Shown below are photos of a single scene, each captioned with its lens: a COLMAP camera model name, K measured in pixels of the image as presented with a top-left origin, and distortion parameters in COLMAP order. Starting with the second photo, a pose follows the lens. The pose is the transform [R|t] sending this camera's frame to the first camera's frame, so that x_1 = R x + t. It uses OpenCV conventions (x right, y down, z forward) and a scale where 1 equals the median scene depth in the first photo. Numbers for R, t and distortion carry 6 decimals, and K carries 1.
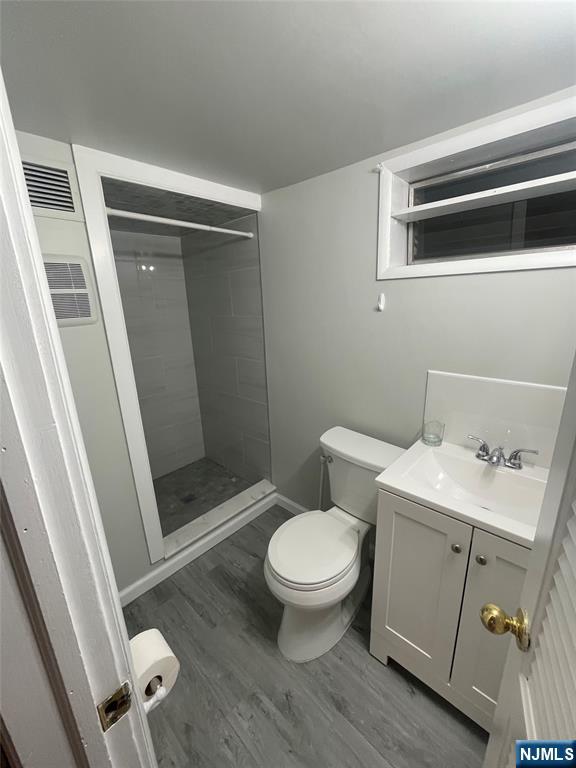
lens RADIAL K [[311.3, 0, 290.2], [0, 311.3, 384.4], [0, 0, 1]] dist [-0.002437, -0.001024]
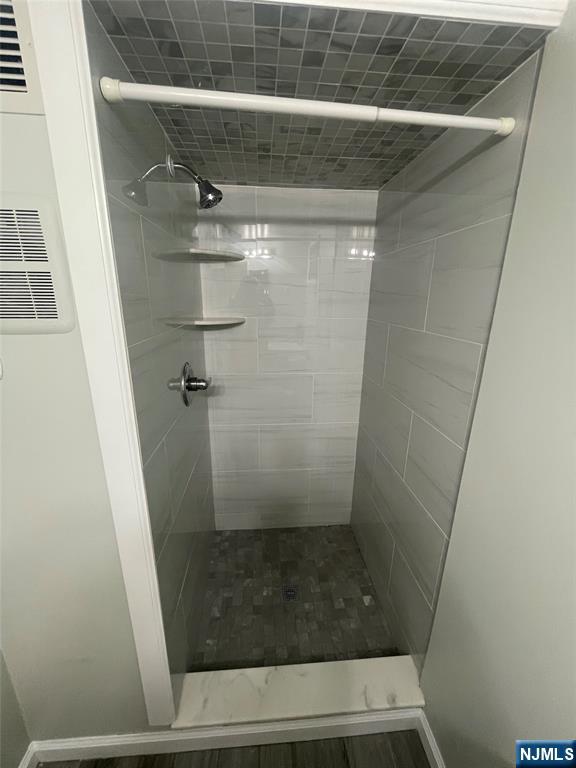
lens RADIAL K [[311.3, 0, 284.1], [0, 311.3, 385.7], [0, 0, 1]] dist [-0.002437, -0.001024]
pose [[0.728950, 0.232121, -0.644012, -0.010025], [-0.216641, 0.970628, 0.104630, -0.126679], [0.649383, 0.063250, 0.757827, 0.446235]]
